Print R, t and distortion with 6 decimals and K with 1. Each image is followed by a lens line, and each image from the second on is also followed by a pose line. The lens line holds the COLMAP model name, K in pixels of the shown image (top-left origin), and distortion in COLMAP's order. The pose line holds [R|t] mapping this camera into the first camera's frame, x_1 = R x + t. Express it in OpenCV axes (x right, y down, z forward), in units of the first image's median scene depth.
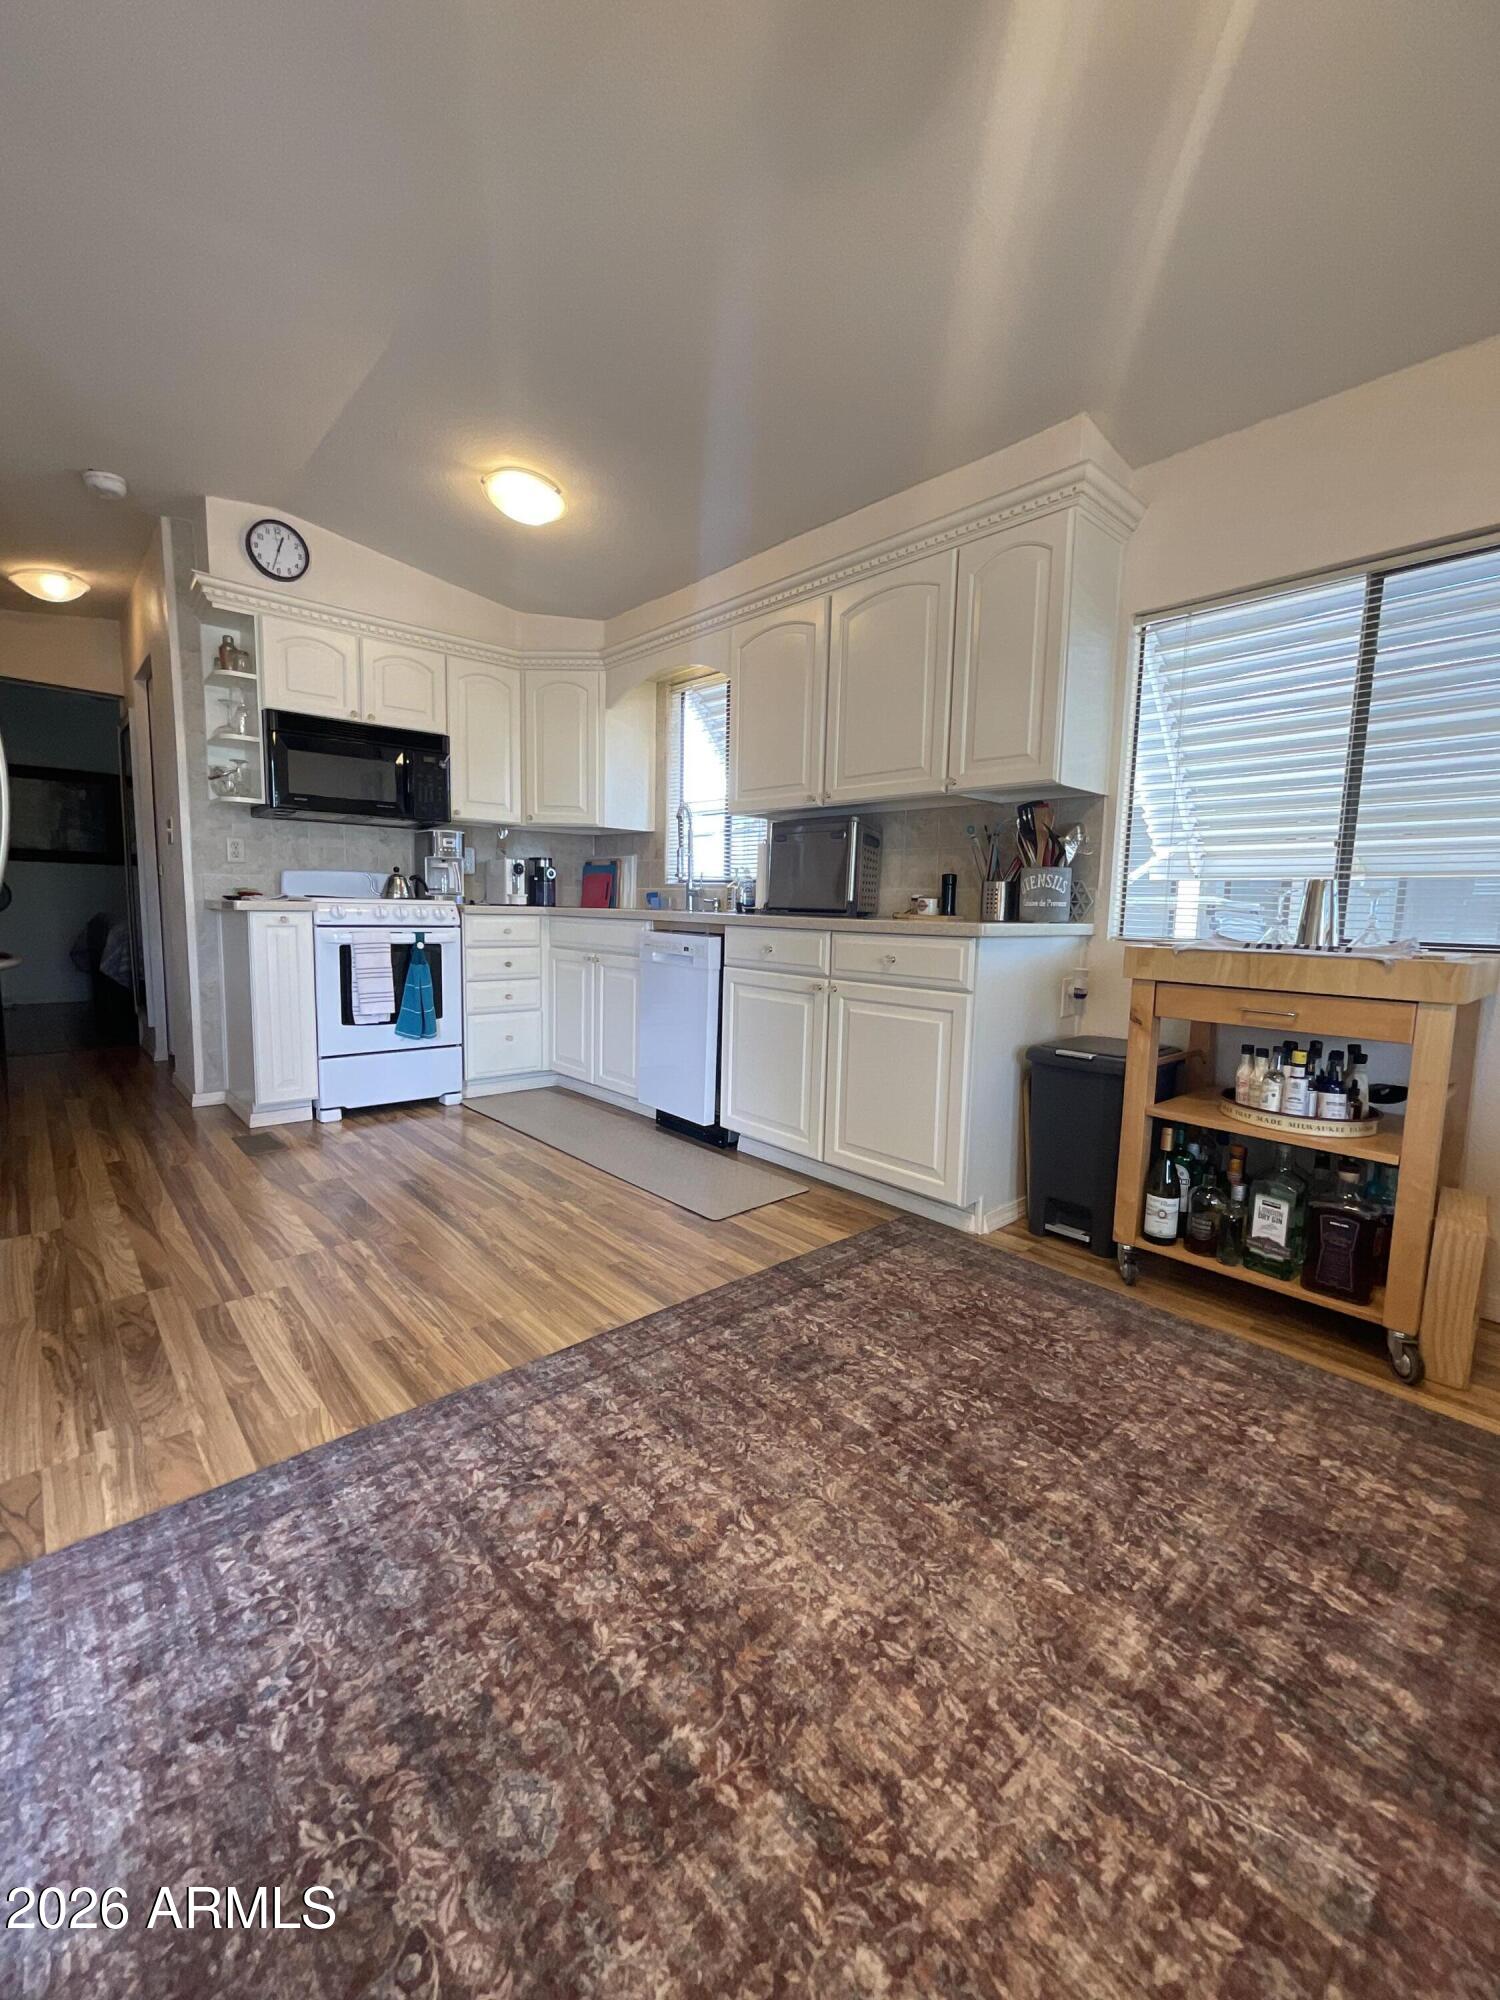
lens RADIAL K [[806.3, 0, 750.0], [0, 806.3, 1000.0], [0, 0, 1]] dist [-0.020025, 0.010284]
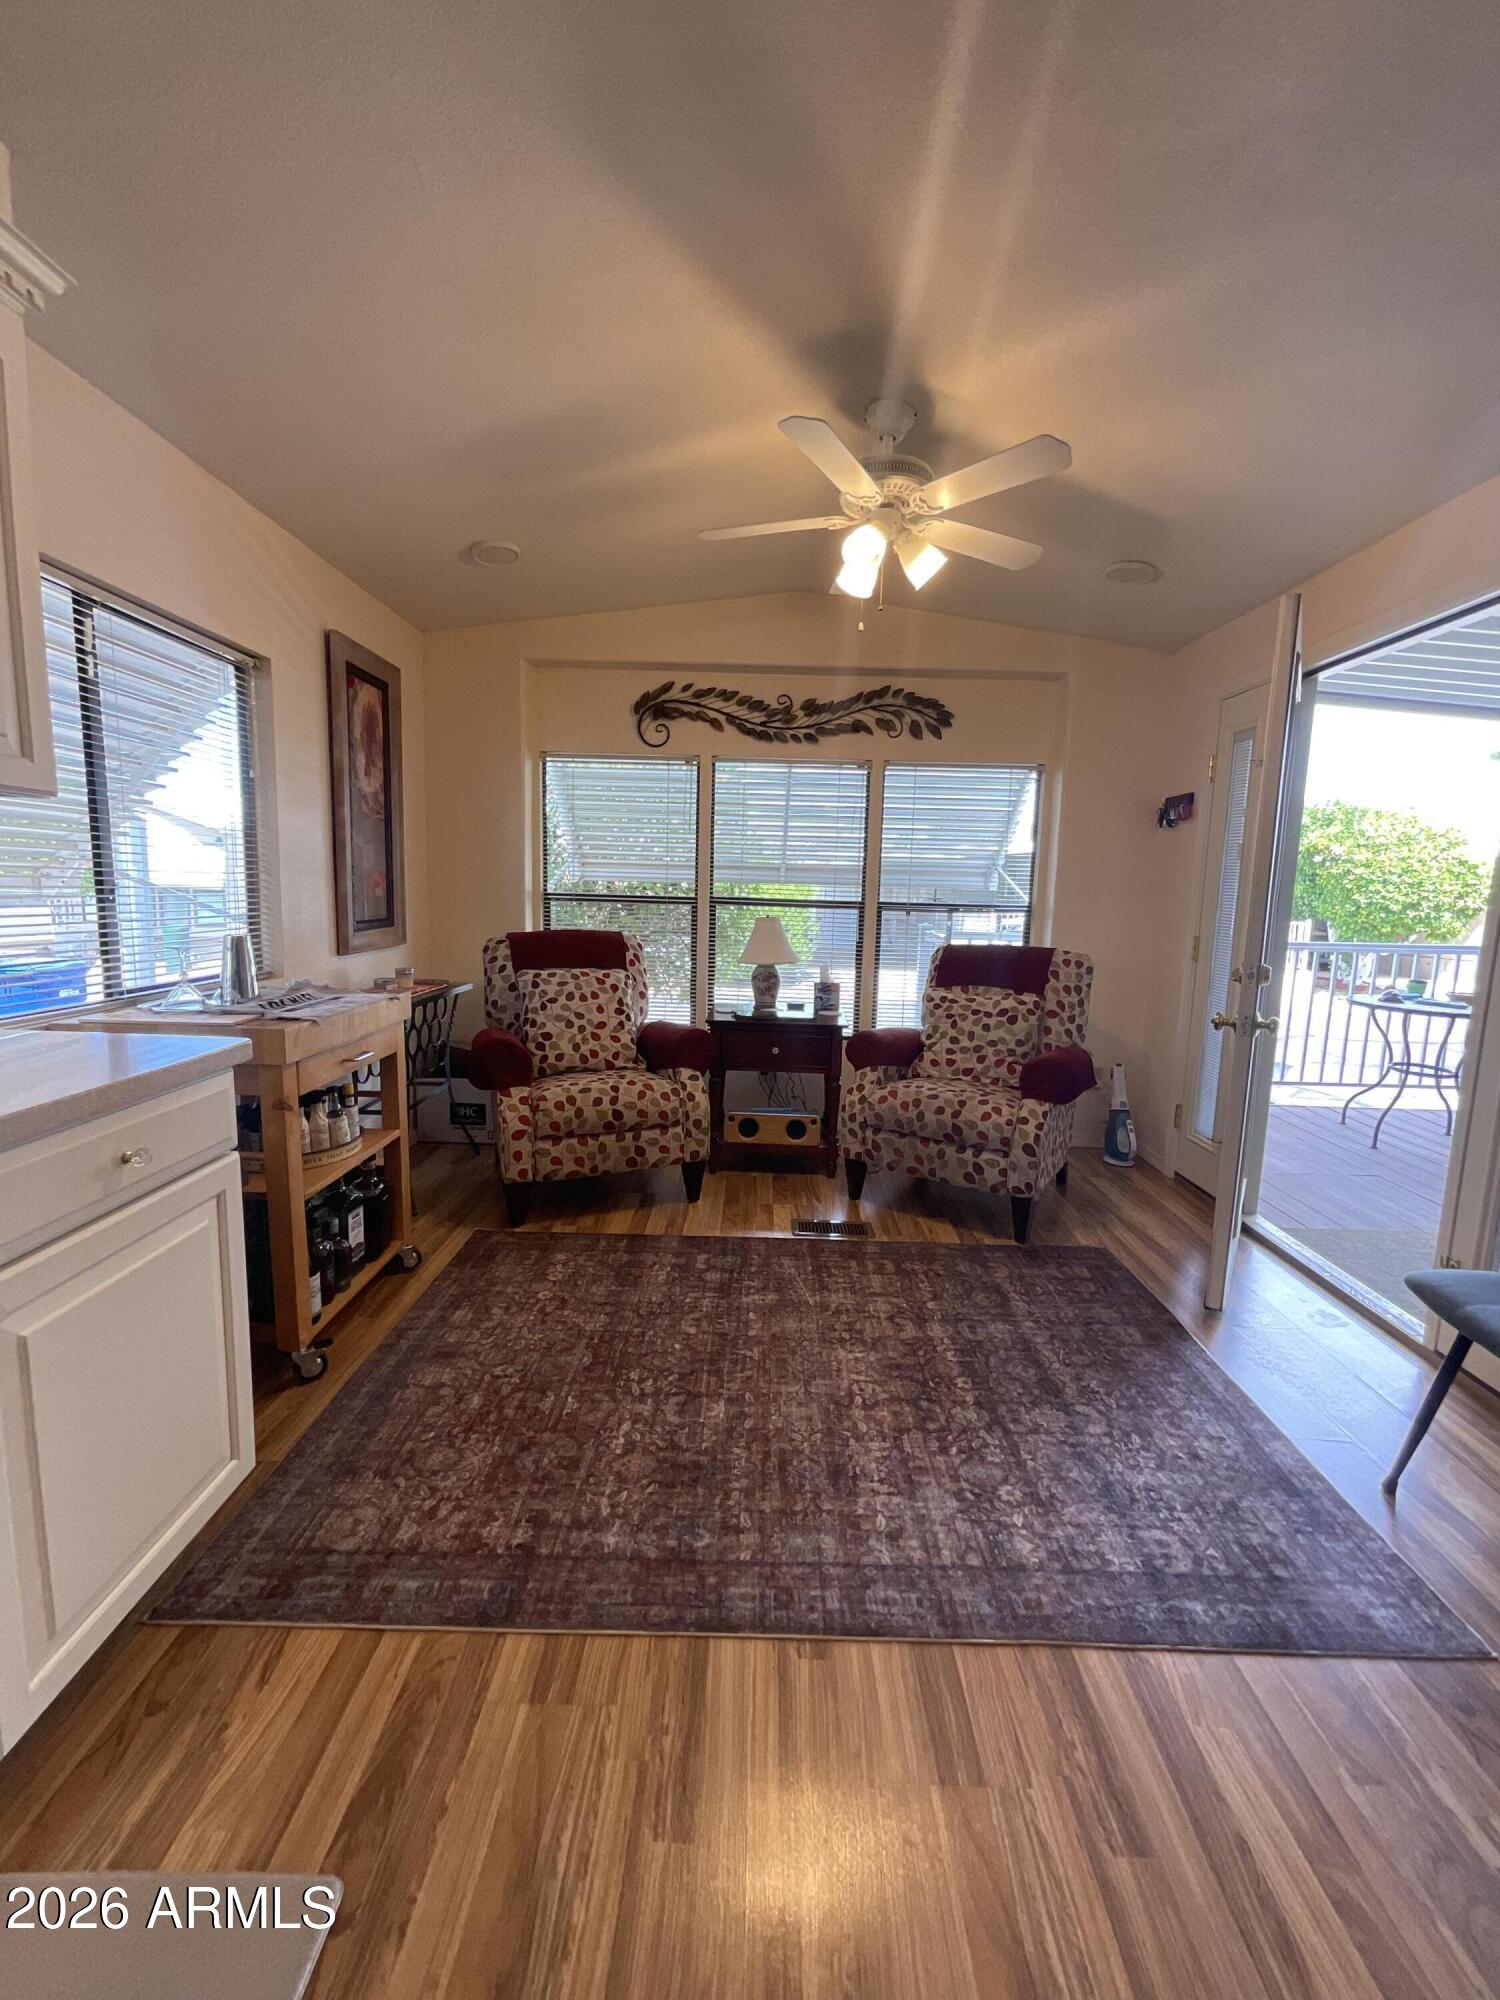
lens RADIAL K [[819.1, 0, 752.8], [0, 819.1, 991.5], [0, 0, 1]] dist [-0.011409, 0.007413]
pose [[-0.732165, -0.132749, 0.668066, -0.534575], [0.032501, 0.972898, 0.228941, -0.321534], [-0.680351, 0.189335, -0.708007, 1.398344]]
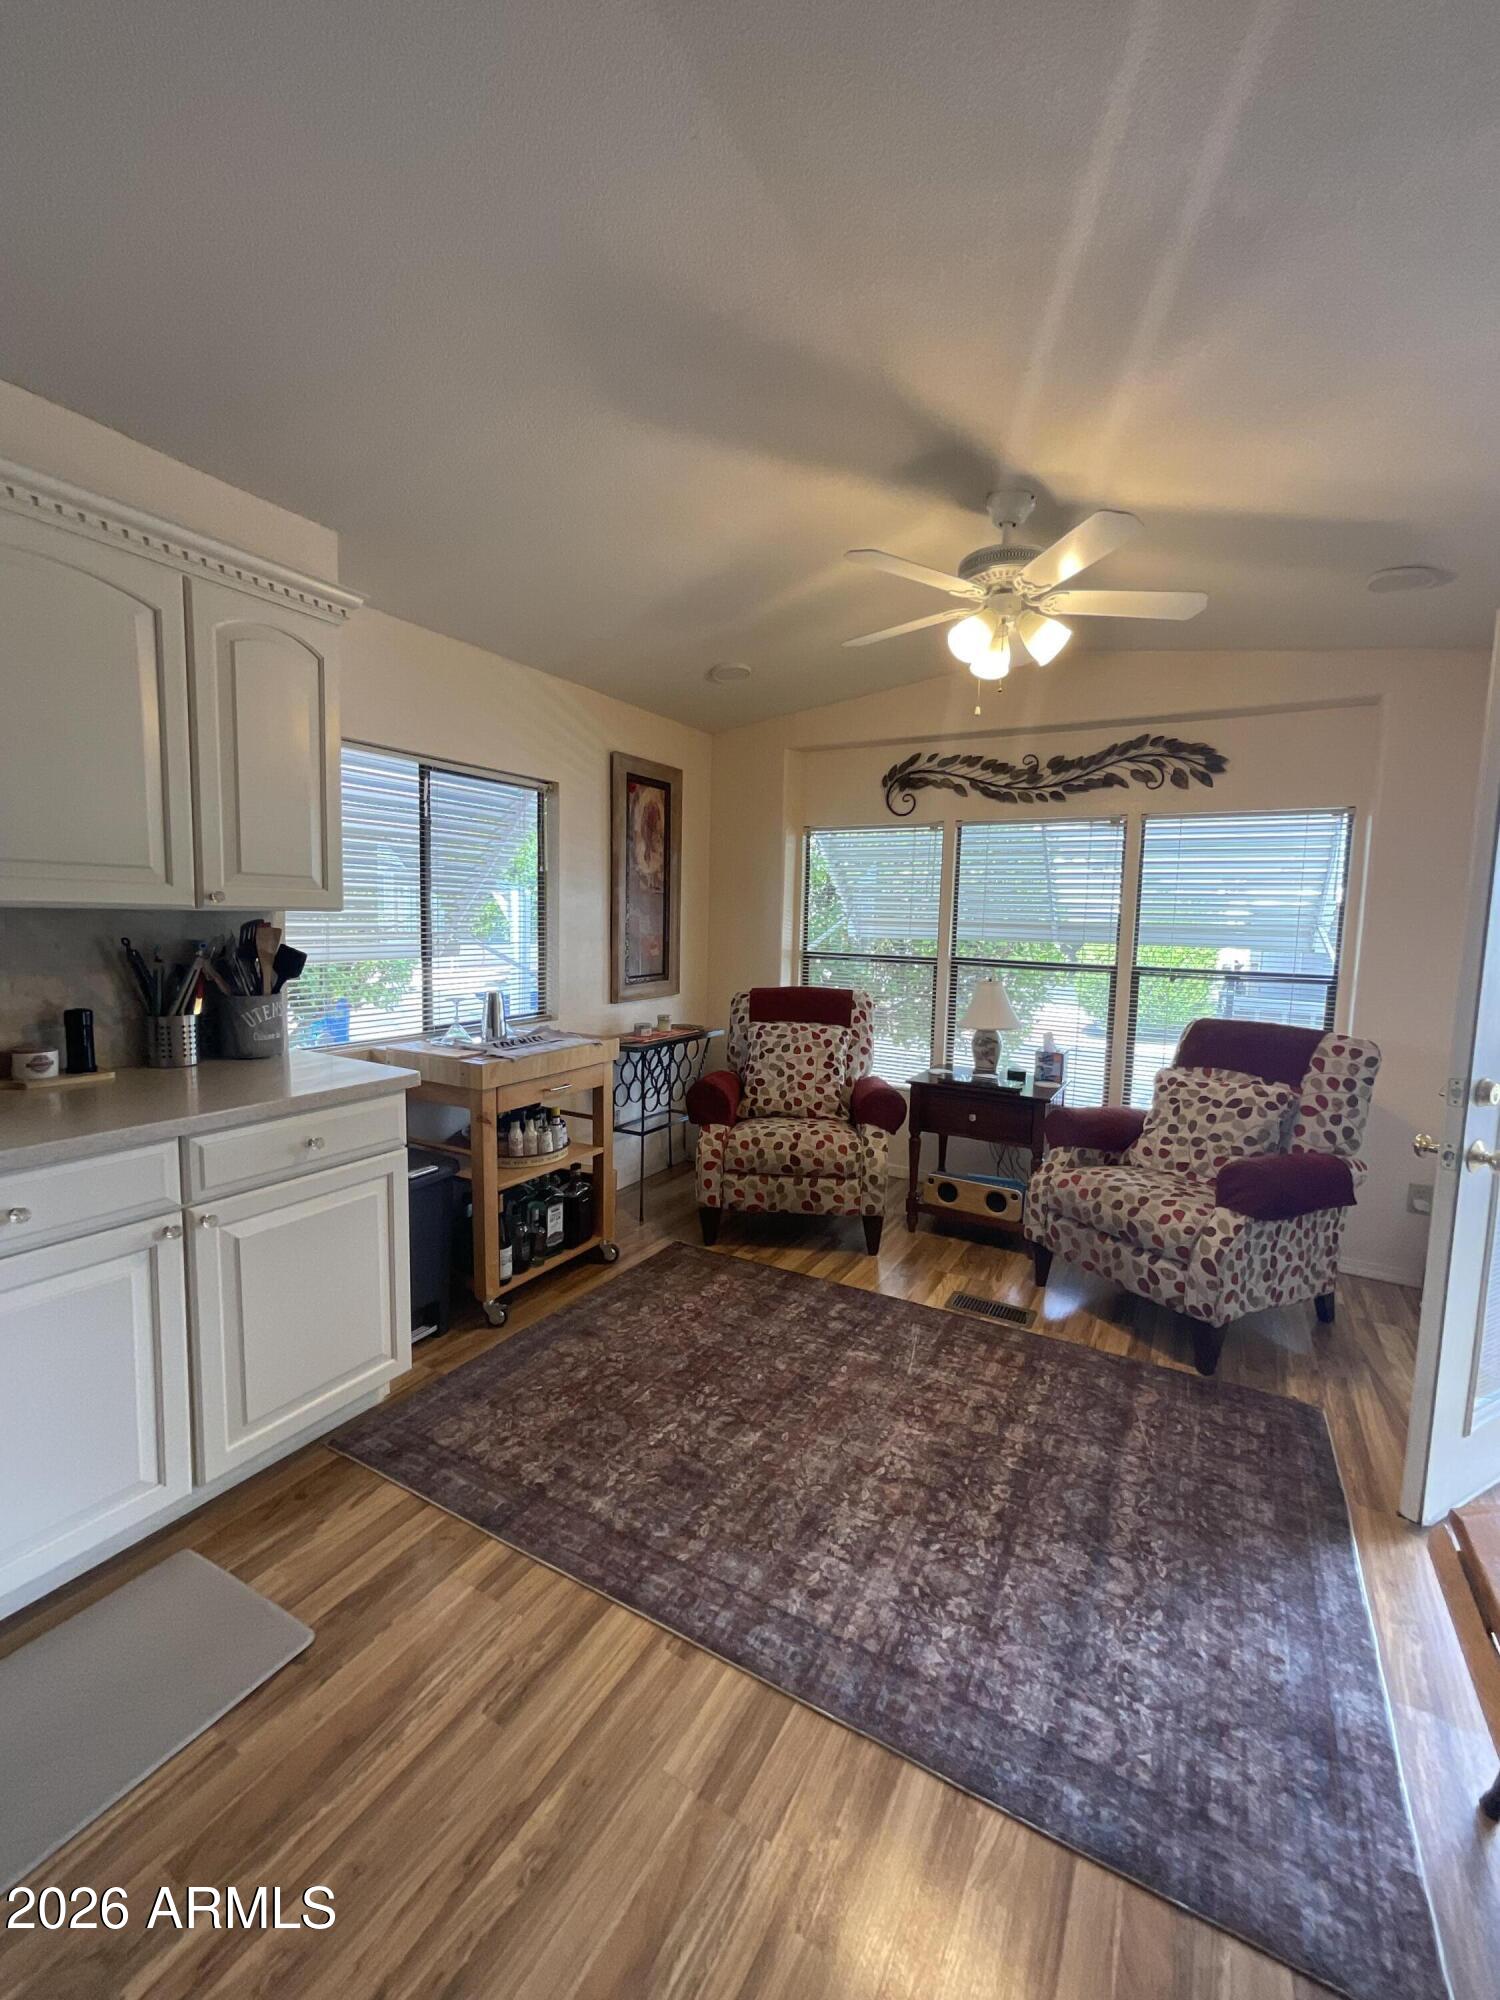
lens RADIAL K [[819.1, 0, 752.8], [0, 819.1, 991.5], [0, 0, 1]] dist [-0.011409, 0.007413]
pose [[-0.312839, -0.123425, 0.941753, -0.880556], [0.077948, 0.984840, 0.154965, -0.365255], [-0.946602, 0.121887, -0.298475, 1.064778]]
